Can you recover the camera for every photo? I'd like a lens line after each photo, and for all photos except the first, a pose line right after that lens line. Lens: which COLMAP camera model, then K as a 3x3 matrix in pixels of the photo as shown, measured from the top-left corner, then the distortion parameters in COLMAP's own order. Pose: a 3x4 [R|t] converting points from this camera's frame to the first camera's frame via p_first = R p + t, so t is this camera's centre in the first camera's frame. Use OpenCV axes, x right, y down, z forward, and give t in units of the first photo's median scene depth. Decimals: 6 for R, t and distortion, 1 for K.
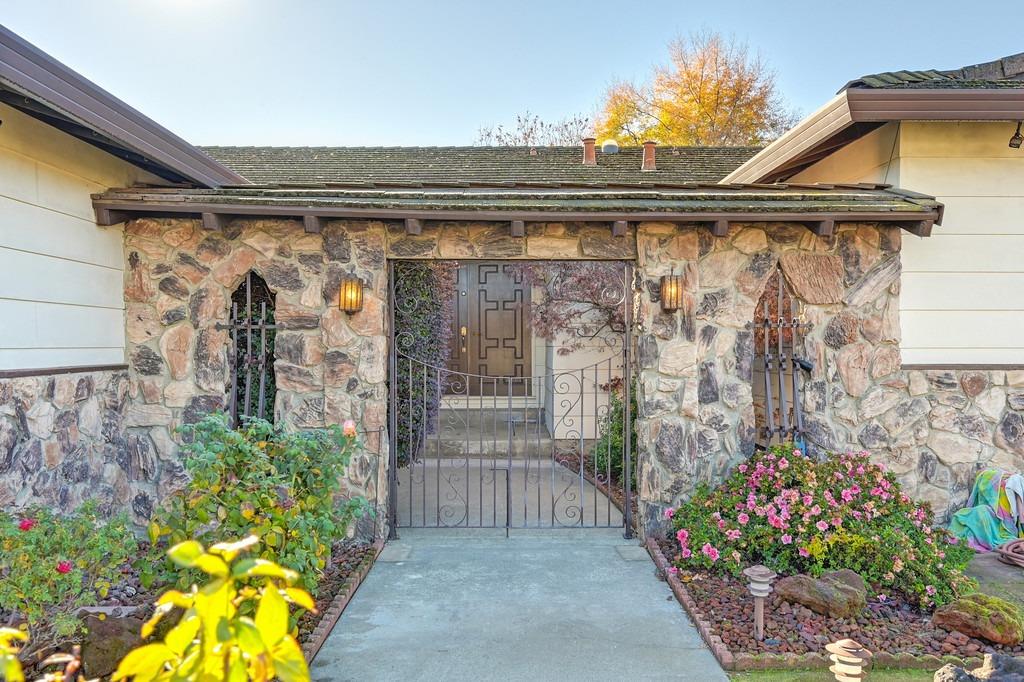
lens RADIAL K [[799.3, 0, 513.8], [0, 799.3, 346.8], [0, 0, 1]] dist [-0.005818, -0.000615]
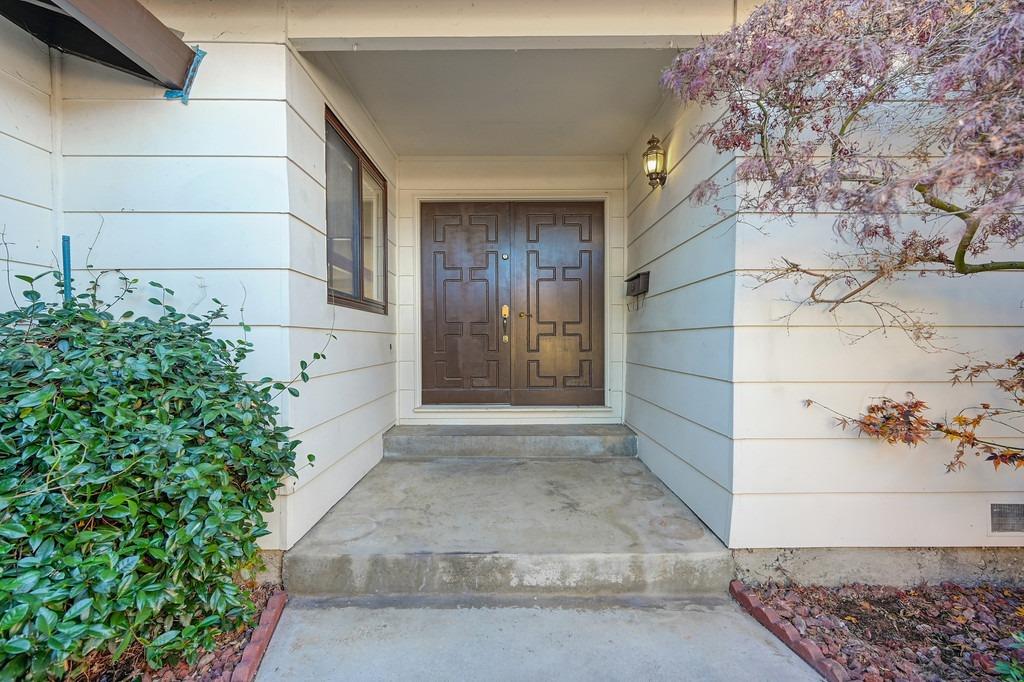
lens RADIAL K [[404.1, 0, 513.8], [0, 404.1, 345.6], [0, 0, 1]] dist [-0.001574, -0.000114]
pose [[0.999918, -0.000777, -0.012802, -0.102249], [0.000899, 0.999953, 0.009602, 0.012605], [0.012794, -0.009613, 0.999872, 1.311143]]
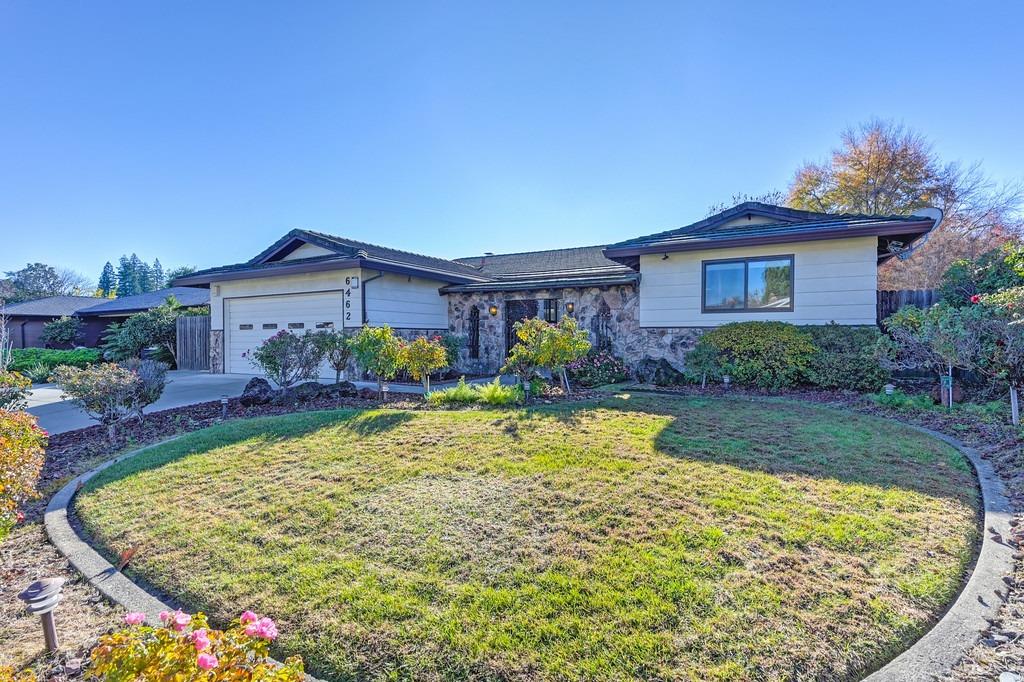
lens RADIAL K [[493.3, 0, 512.0], [0, 493.3, 341.0], [0, 0, 1]] dist [-0.003167, -0.001072]
pose [[0.866396, 0.003463, -0.499345, 1.049013], [-0.001613, 0.999990, 0.004136, 0.072669], [0.499355, -0.002778, 0.866393, -1.014205]]
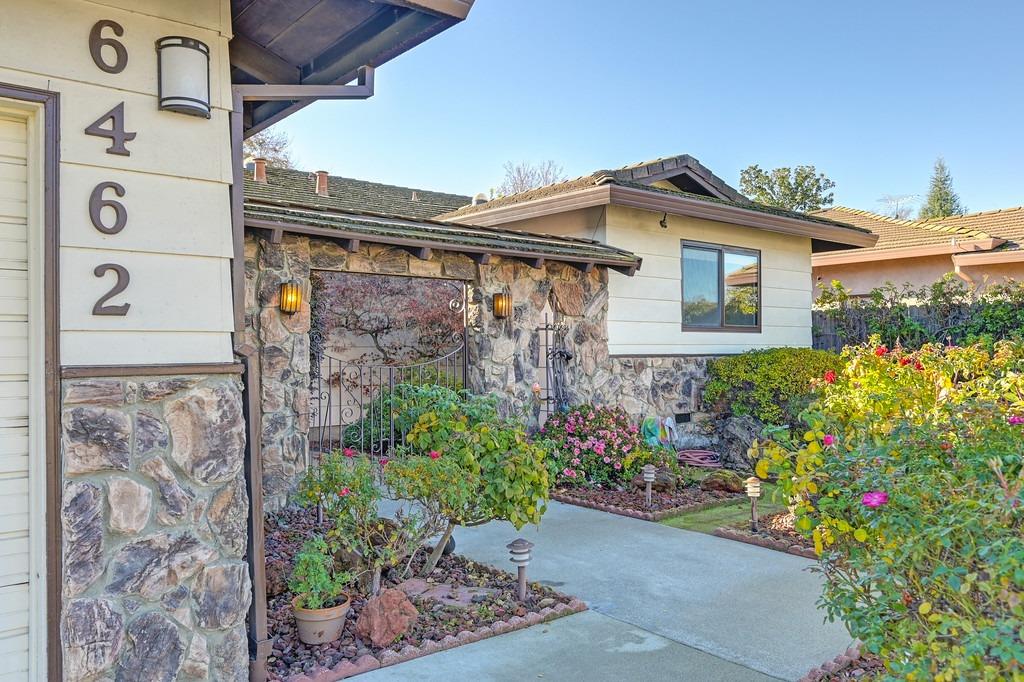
lens RADIAL K [[788.8, 0, 512.0], [0, 788.8, 341.0], [0, 0, 1]] dist [0.006272, 0.001328]
pose [[0.776427, 0.003739, 0.630196, -0.663970], [0.008164, 0.999839, -0.015990, 0.018736], [-0.630154, 0.017560, 0.776271, -0.103687]]
